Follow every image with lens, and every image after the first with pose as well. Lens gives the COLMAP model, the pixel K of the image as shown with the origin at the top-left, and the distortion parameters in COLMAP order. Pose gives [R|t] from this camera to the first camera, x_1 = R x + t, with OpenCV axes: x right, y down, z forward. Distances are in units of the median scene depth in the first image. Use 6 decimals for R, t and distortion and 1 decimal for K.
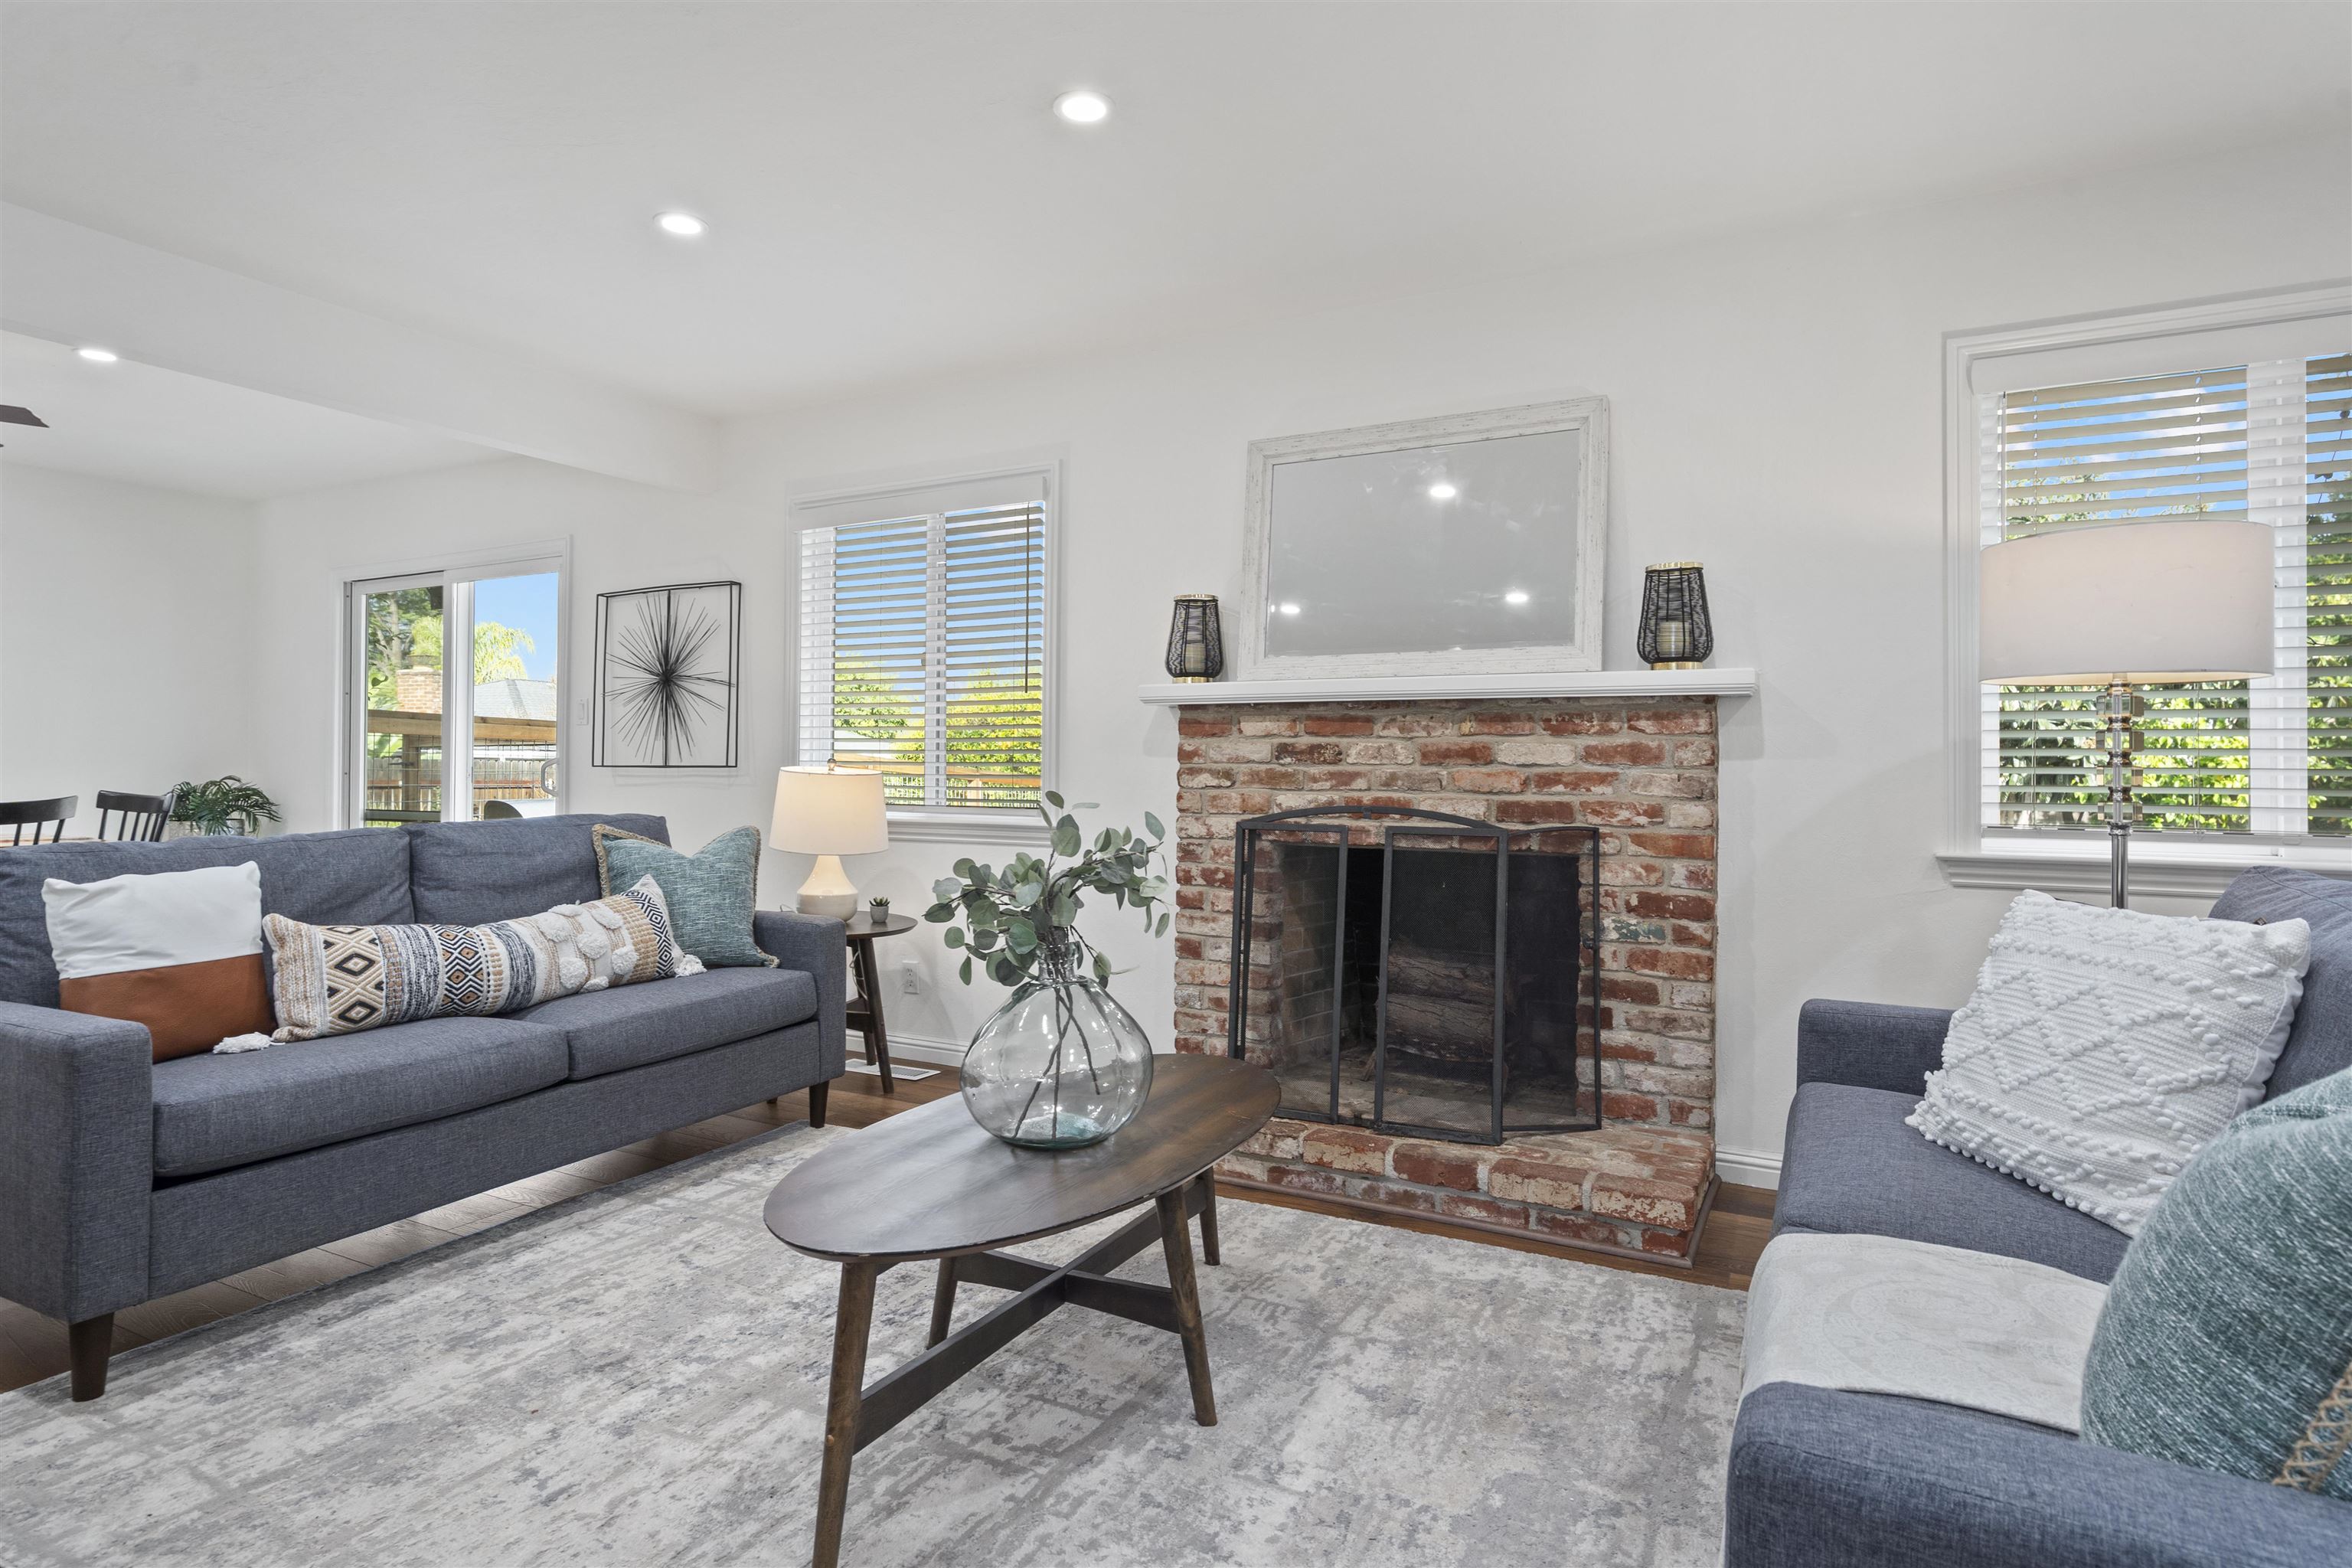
lens RADIAL K [[1251.3, 0, 1166.0], [0, 1251.3, 756.6], [0, 0, 1]] dist [0.000320, 0.000552]
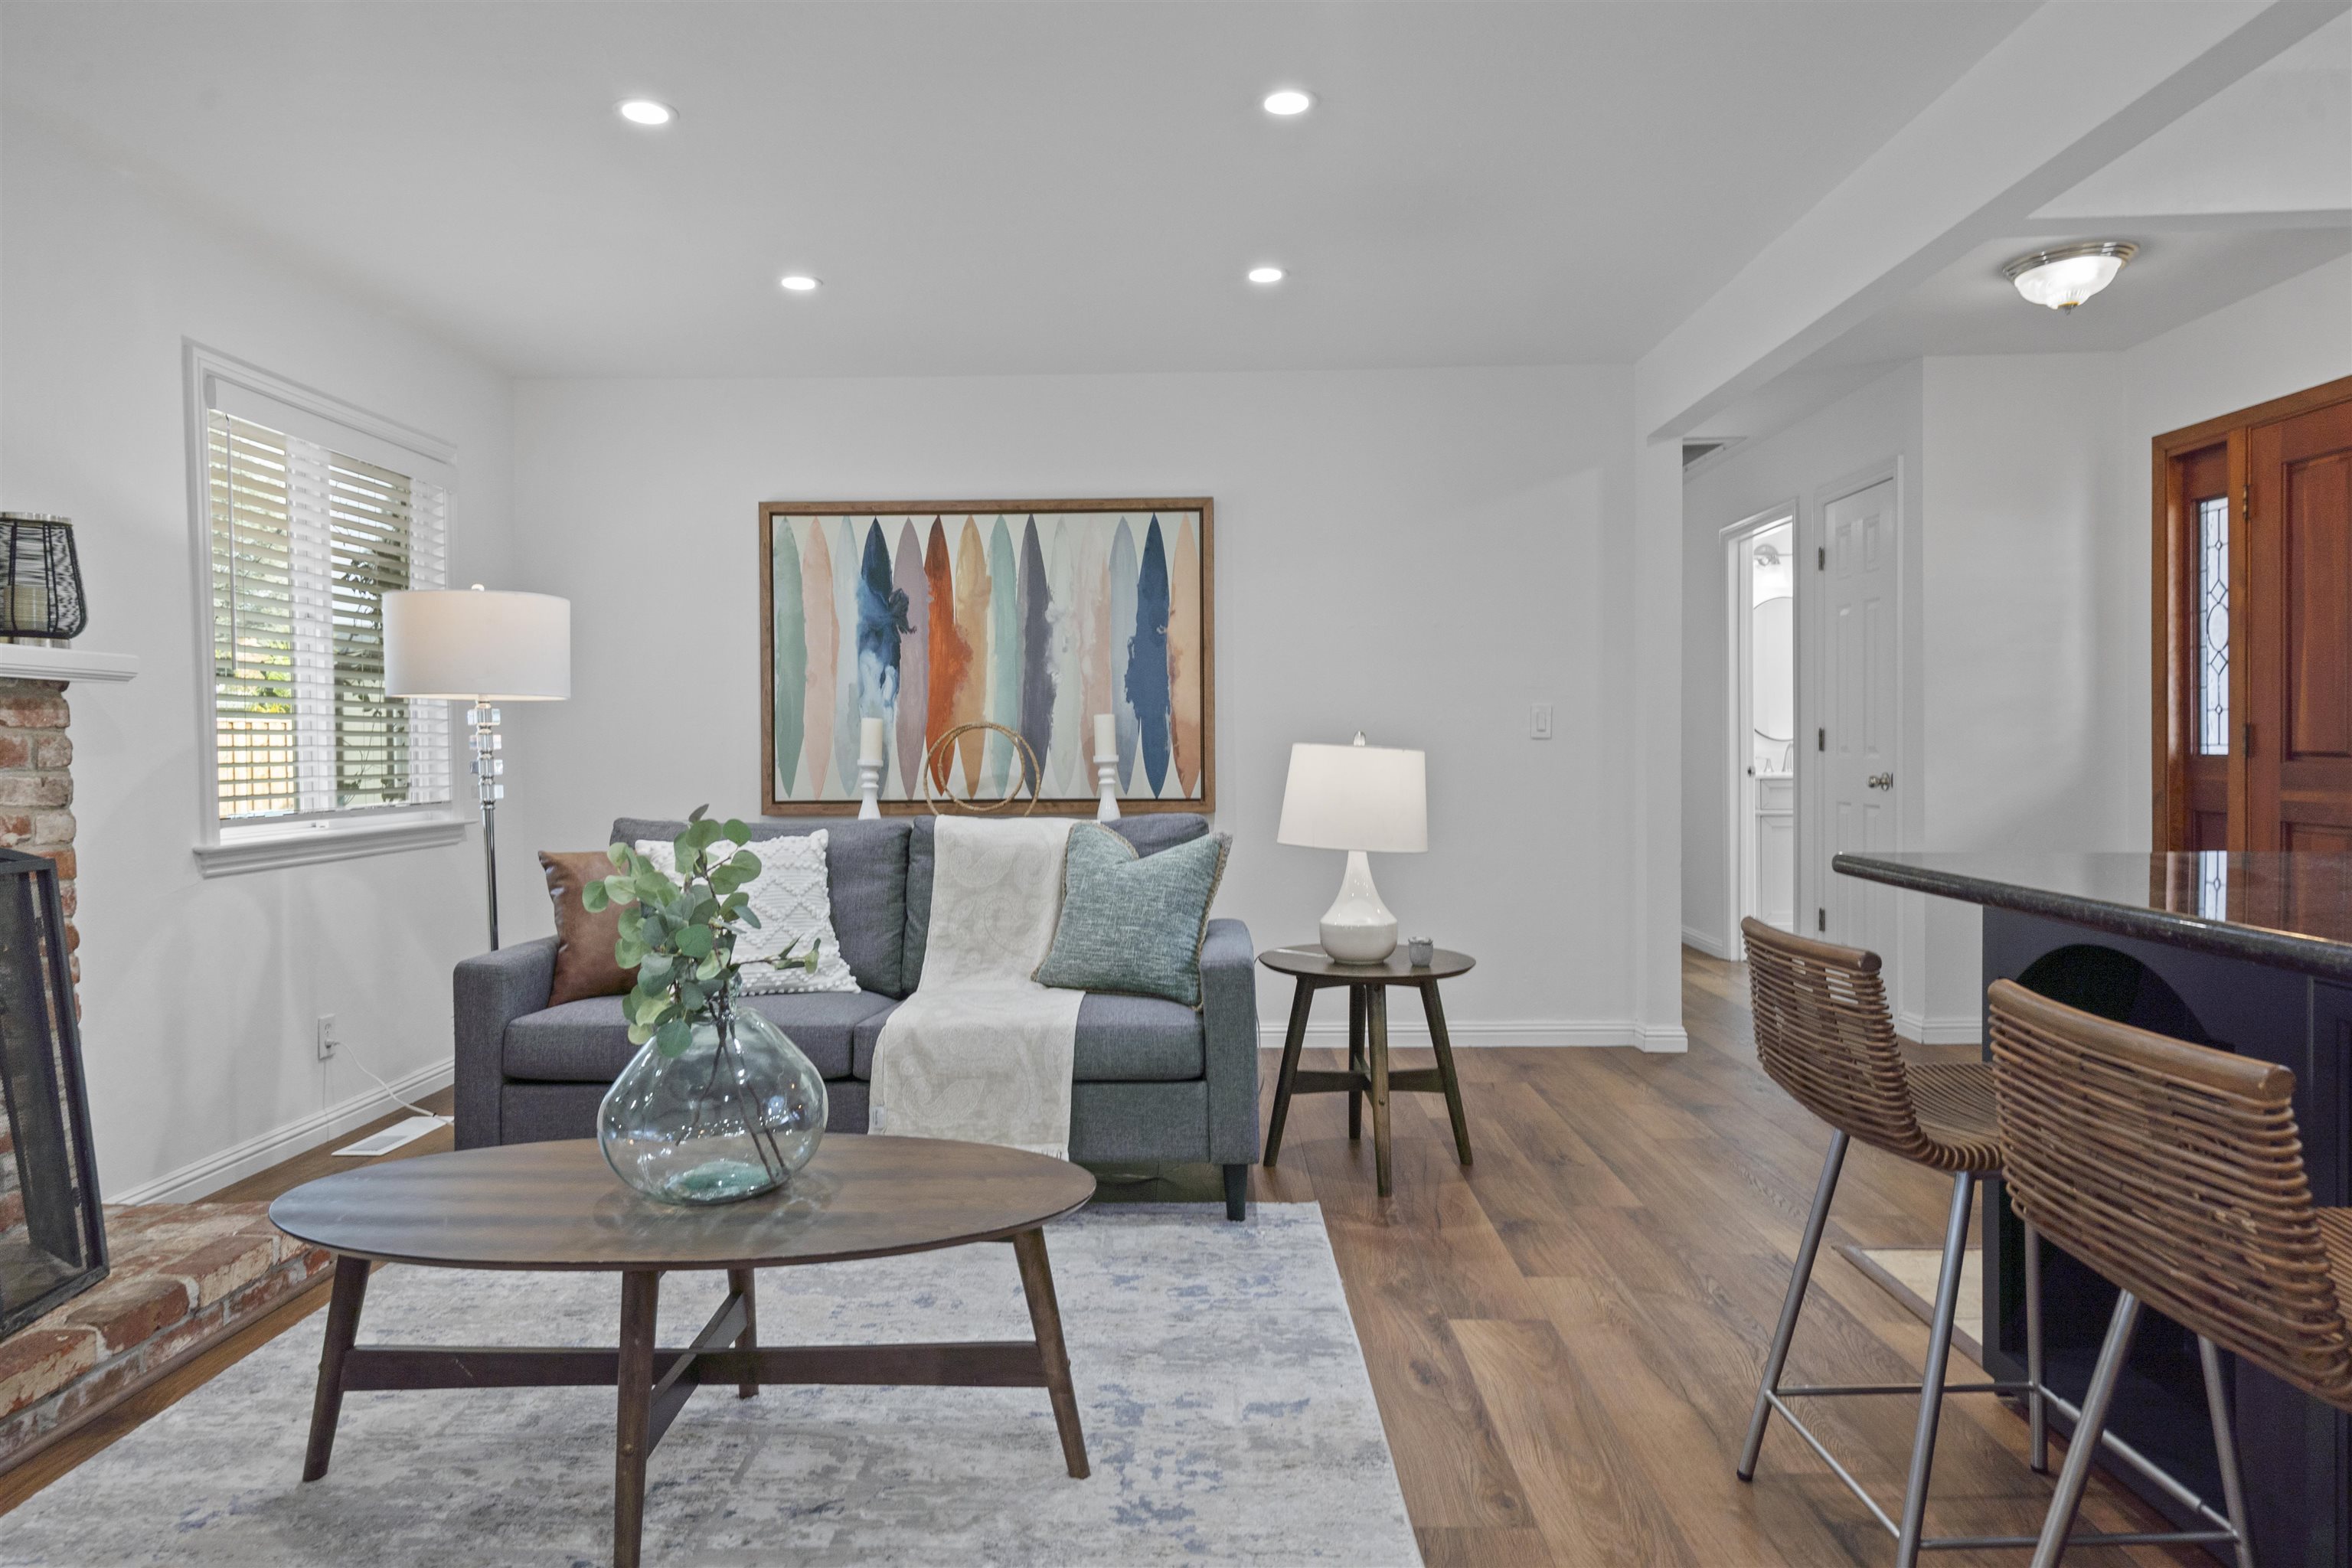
lens RADIAL K [[1474.3, 0, 1174.0], [0, 1474.3, 758.9], [0, 0, 1]] dist [0.028171, -0.000194]
pose [[-0.469774, -0.010776, 0.882721, -0.714439], [-0.001589, 0.999934, 0.011361, -0.009217], [-0.882785, 0.003934, -0.469760, 0.737826]]
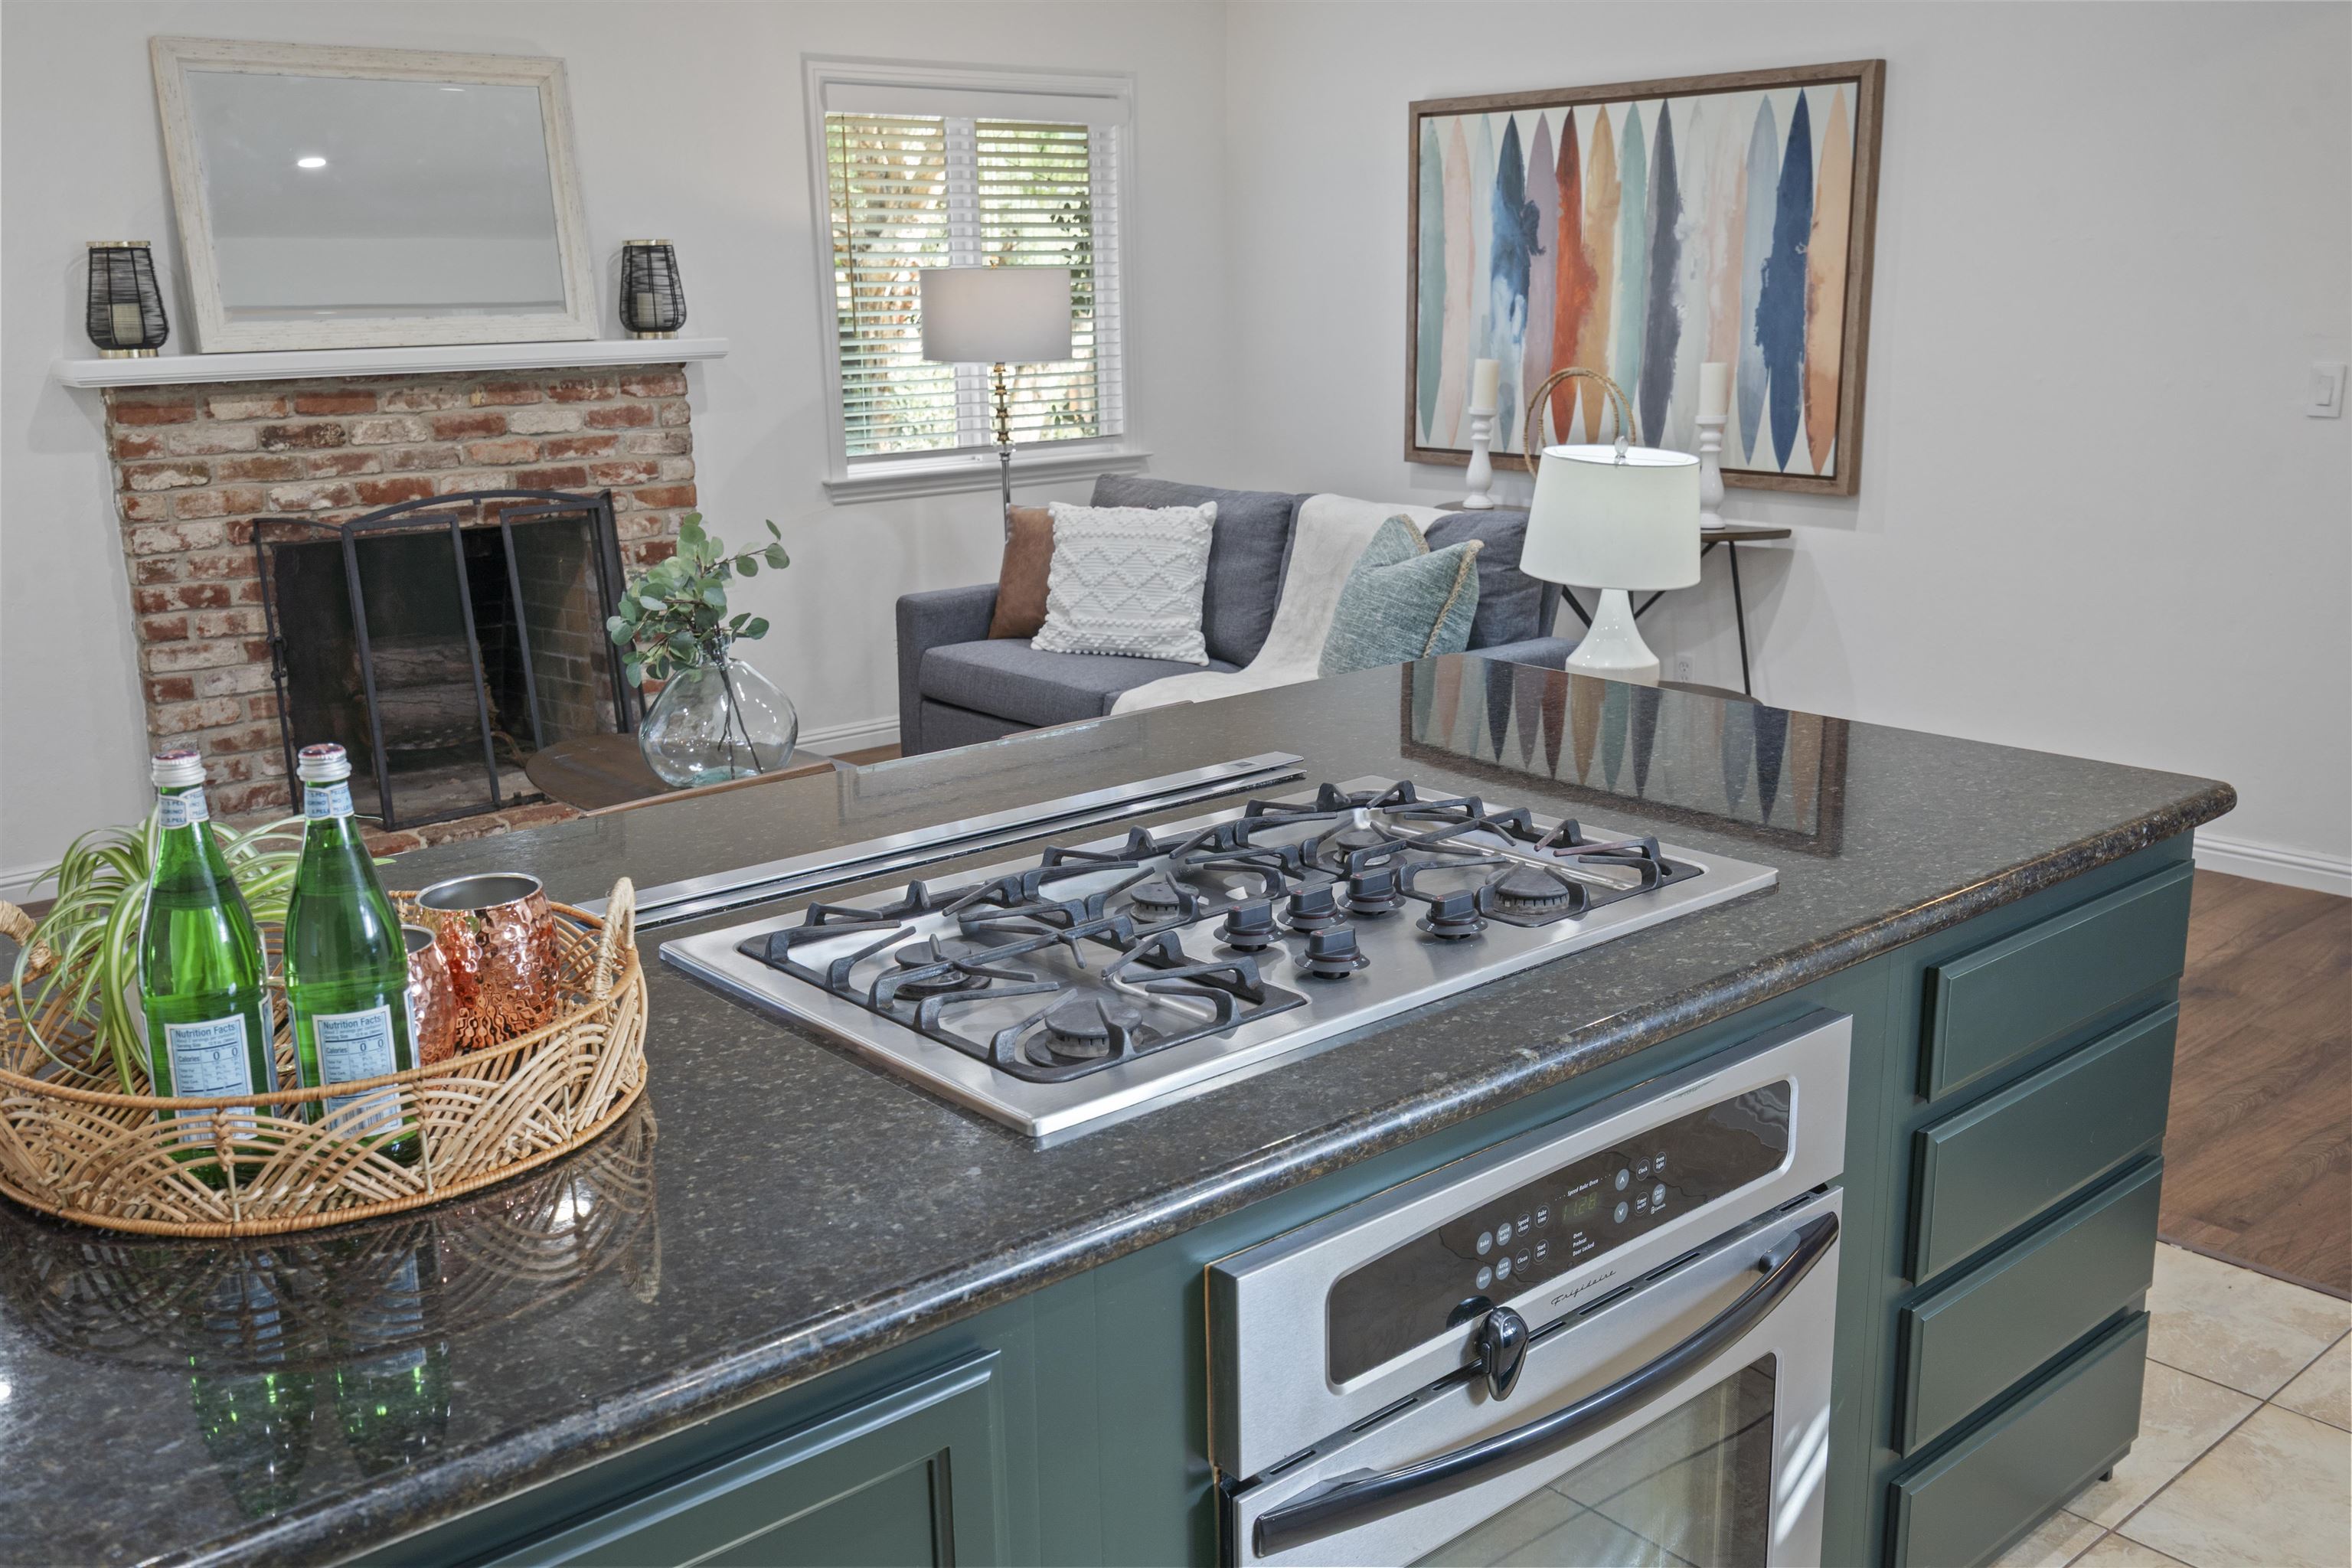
lens RADIAL K [[2195.1, 0, 1176.0], [0, 2195.1, 784.0], [0, 0, 1]] dist [0.009512, 0.010012]
pose [[0.342021, -0.229671, 0.911193, -1.181554], [0.010931, 0.970579, 0.240536, -0.135569], [-0.939629, -0.072308, 0.334469, -0.098627]]
